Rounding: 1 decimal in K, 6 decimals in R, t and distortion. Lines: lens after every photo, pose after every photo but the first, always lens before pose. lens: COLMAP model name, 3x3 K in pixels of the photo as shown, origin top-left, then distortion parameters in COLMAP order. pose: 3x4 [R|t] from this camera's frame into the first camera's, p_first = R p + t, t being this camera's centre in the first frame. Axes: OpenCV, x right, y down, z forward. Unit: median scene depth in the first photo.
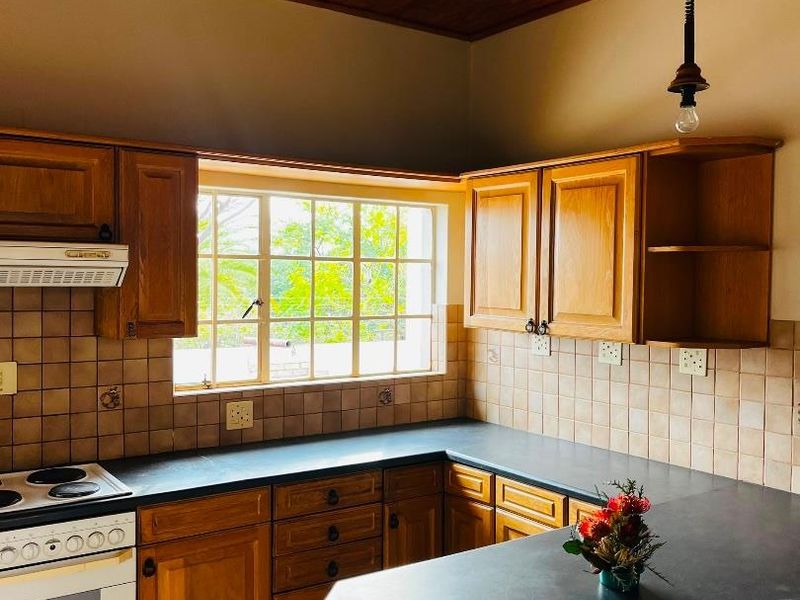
lens RADIAL K [[817.4, 0, 399.0], [0, 817.4, 299.6], [0, 0, 1]] dist [0.013467, 0.000000]
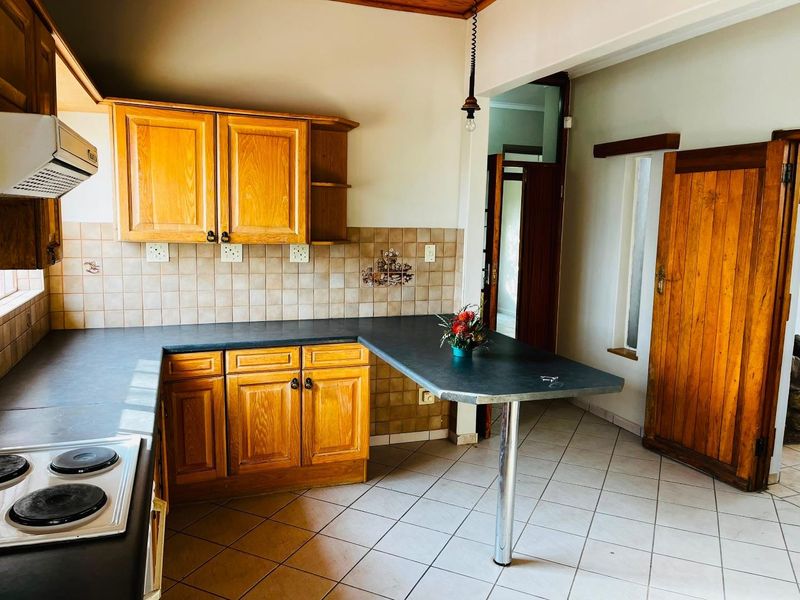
lens RADIAL K [[583.6, 0, 406.1], [0, 583.6, 297.3], [0, 0, 1]] dist [0.008589, -0.017742]
pose [[0.246487, -0.134098, 0.959824, -0.739258], [0.005452, 0.990557, 0.136992, 0.002339], [-0.969131, -0.028534, 0.244891, 0.522900]]
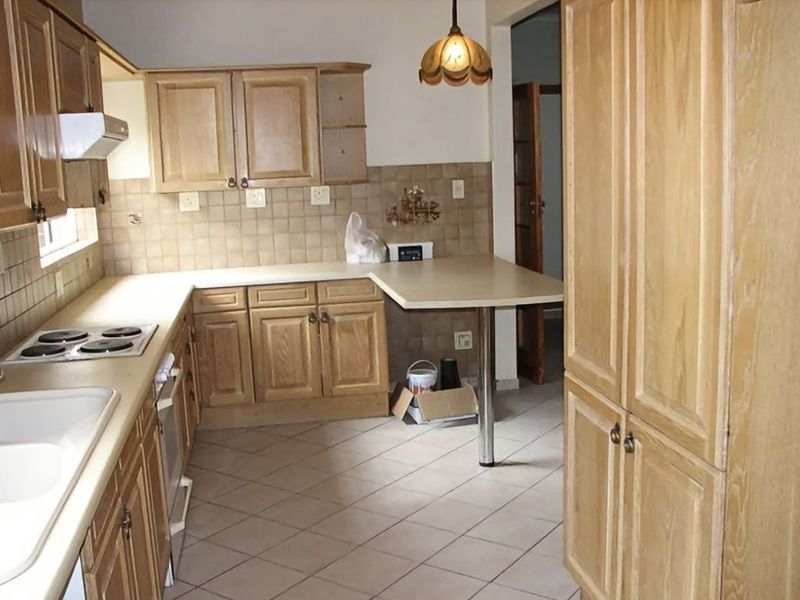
lens RADIAL K [[820.7, 0, 396.0], [0, 820.7, 302.0], [0, 0, 1]] dist [-0.114628, 0.000000]
pose [[0.428691, -0.180179, 0.885302, -1.106313], [0.070123, 0.983591, 0.166228, 0.021780], [-0.900726, -0.009181, 0.434292, 0.150601]]
